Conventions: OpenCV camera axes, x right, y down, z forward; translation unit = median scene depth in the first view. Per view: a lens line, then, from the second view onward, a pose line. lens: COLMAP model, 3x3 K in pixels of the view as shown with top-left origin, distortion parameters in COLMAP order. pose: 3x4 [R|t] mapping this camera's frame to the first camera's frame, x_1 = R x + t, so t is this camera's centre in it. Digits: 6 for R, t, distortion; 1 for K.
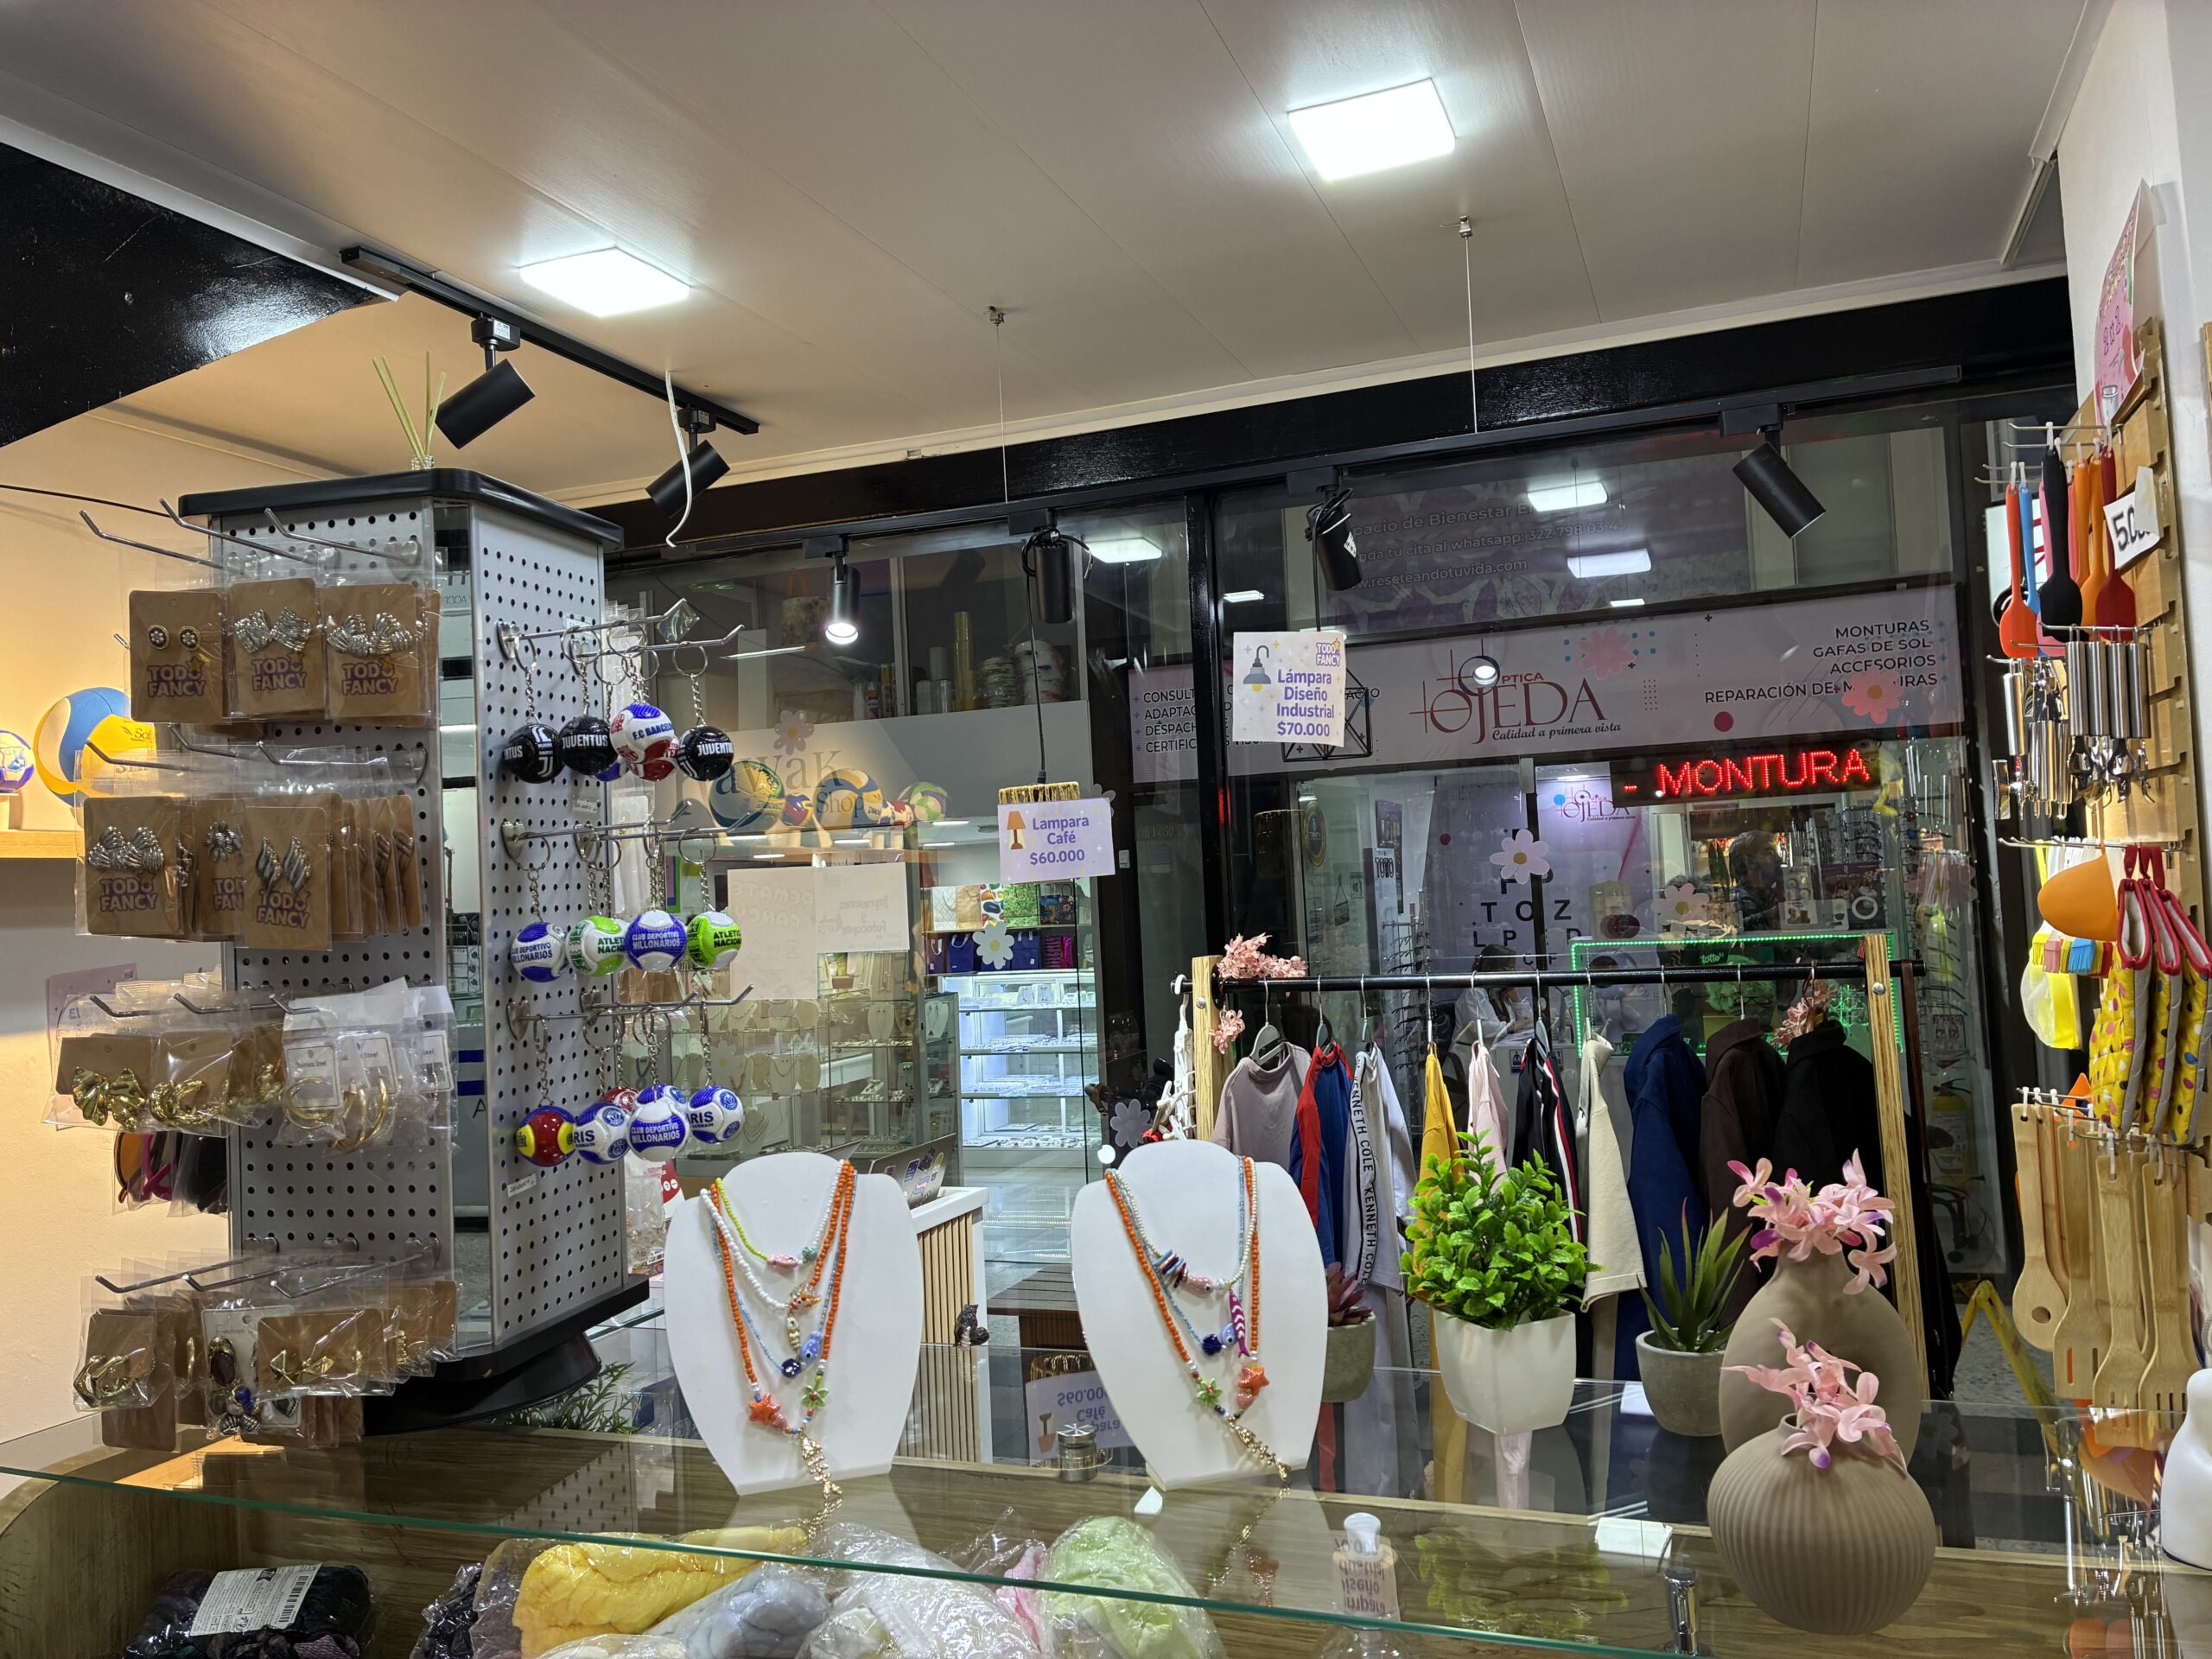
lens RADIAL K [[1680.5, 0, 1106.0], [0, 1680.5, 829.5], [0, 0, 1]] dist [0.027637, -0.170676]
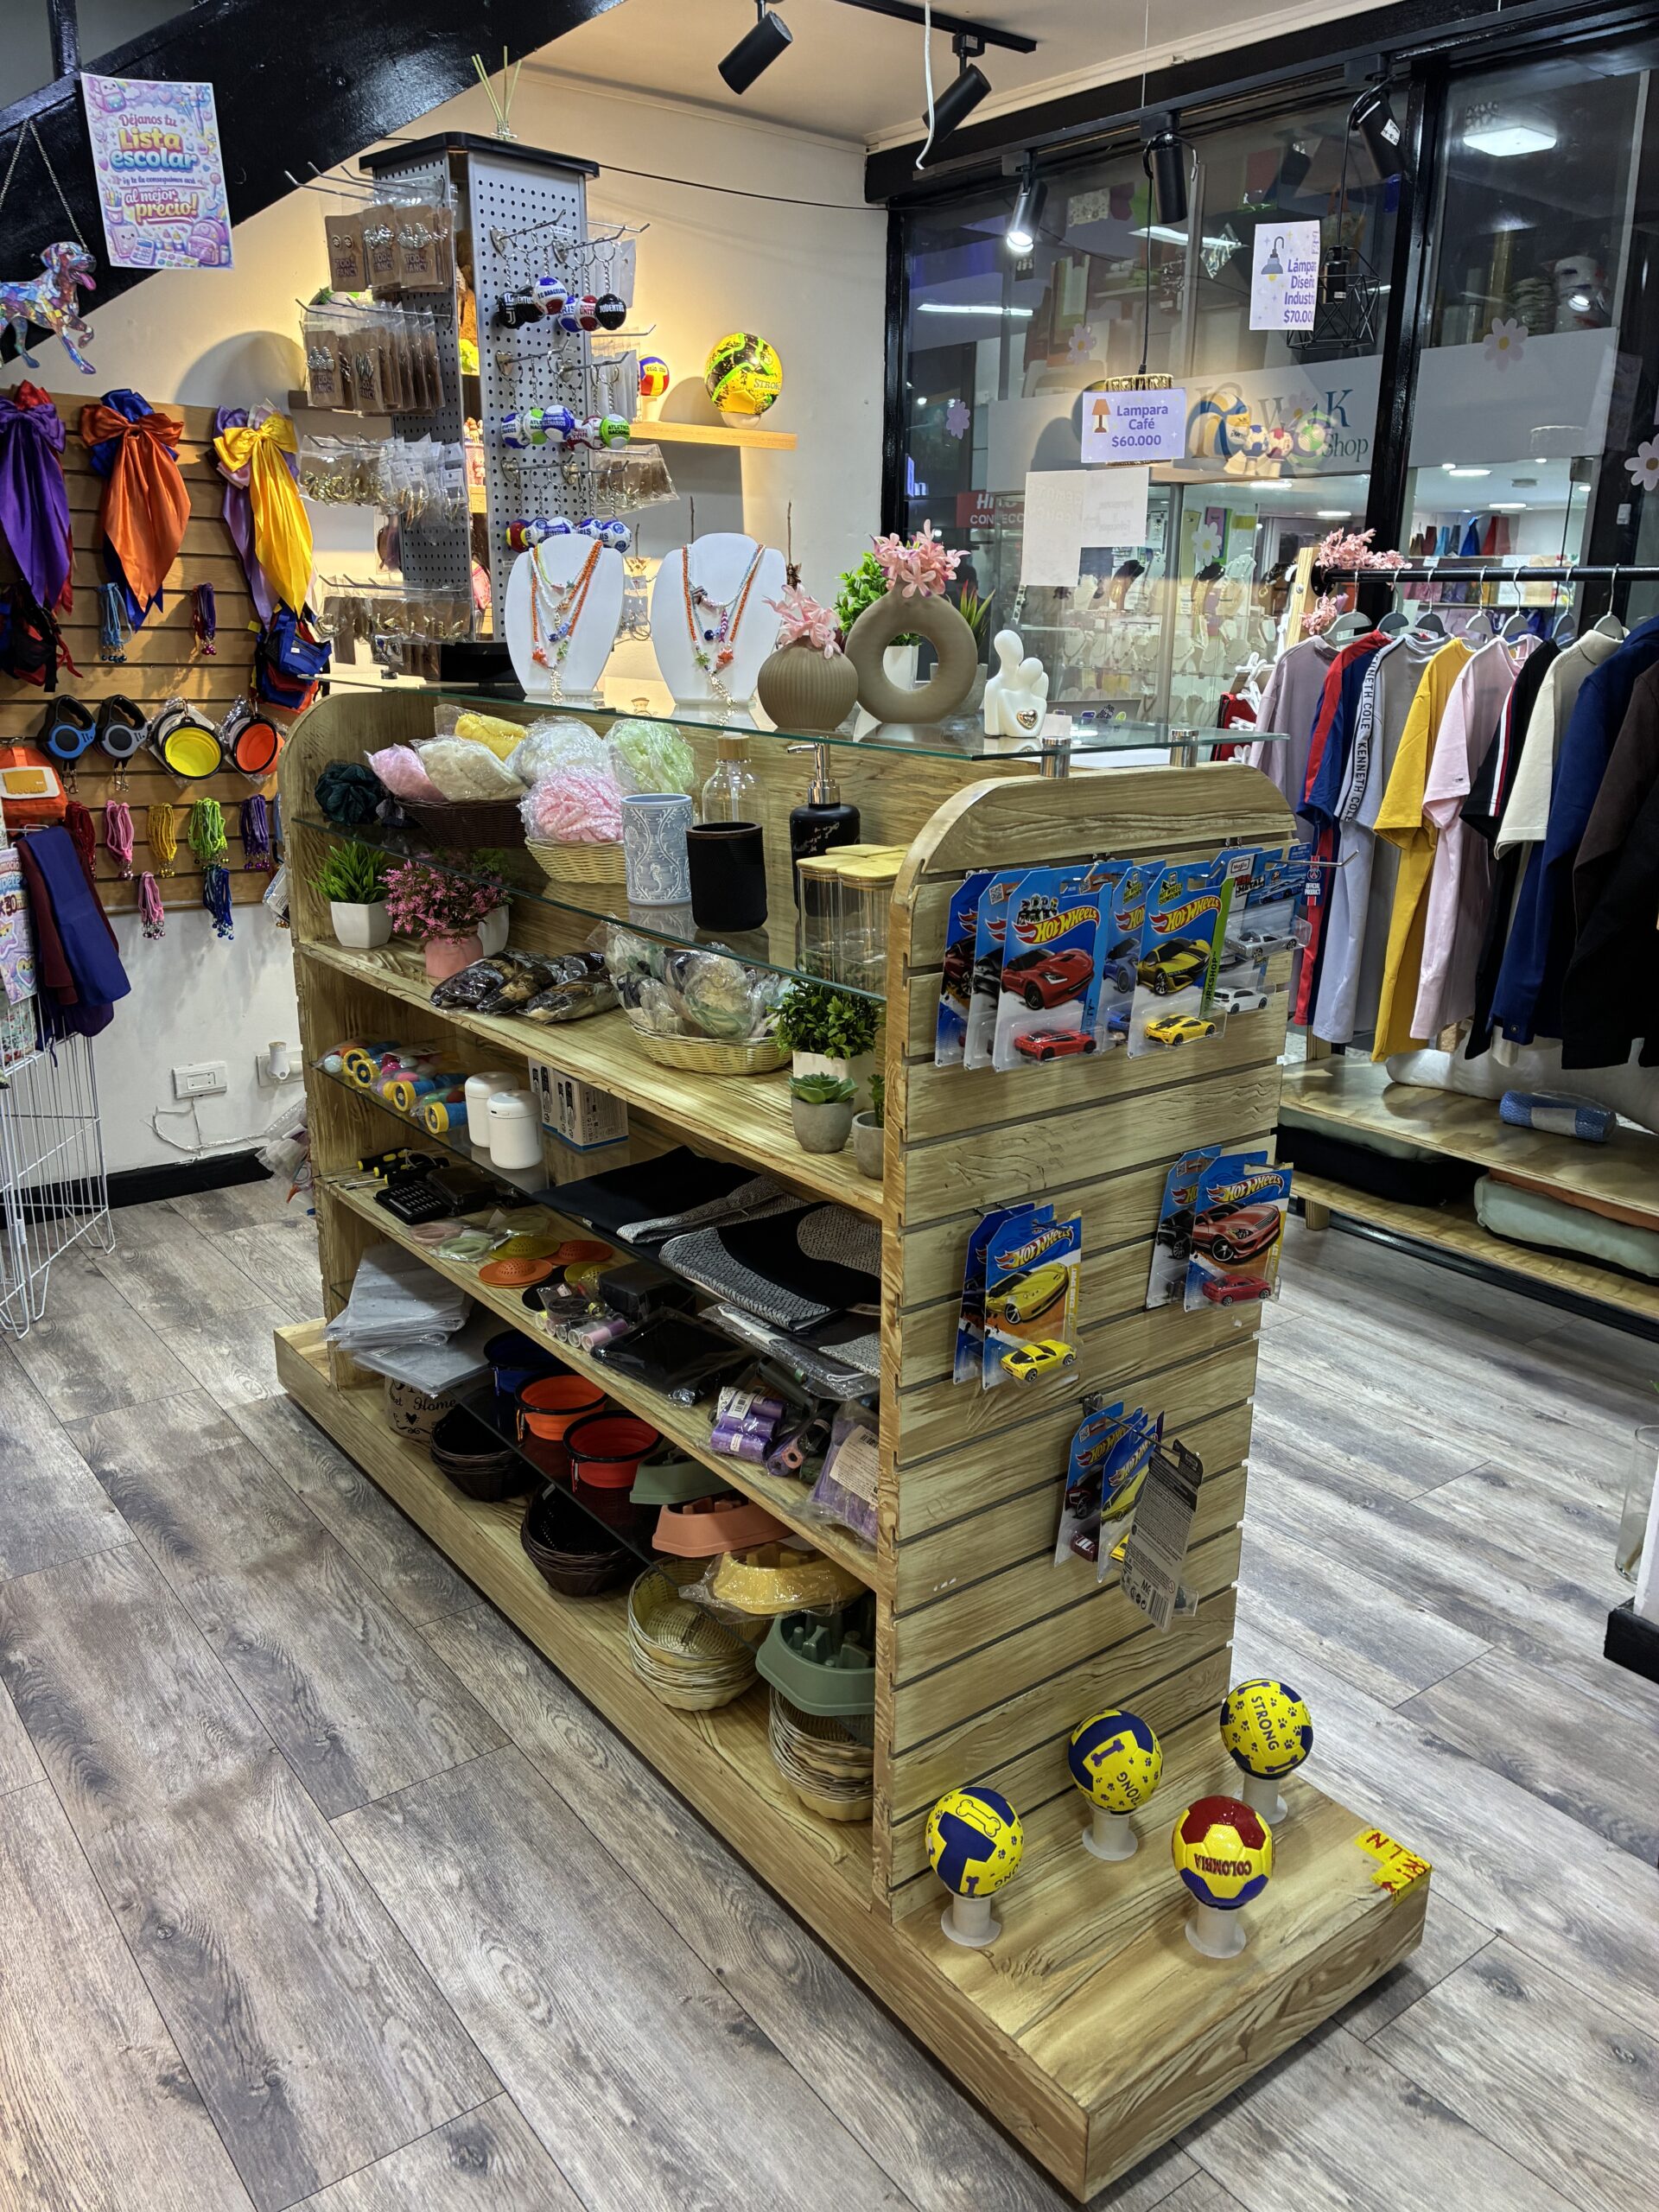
lens RADIAL K [[1675.0, 0, 829.5], [0, 1675.0, 1106.0], [0, 0, 1]] dist [0.122825, -0.165881]
pose [[0.854366, 0.205103, -0.477484, 0.474371], [-0.035209, 0.939554, 0.340585, 0.056977], [0.518478, -0.274172, 0.809945, -0.255311]]
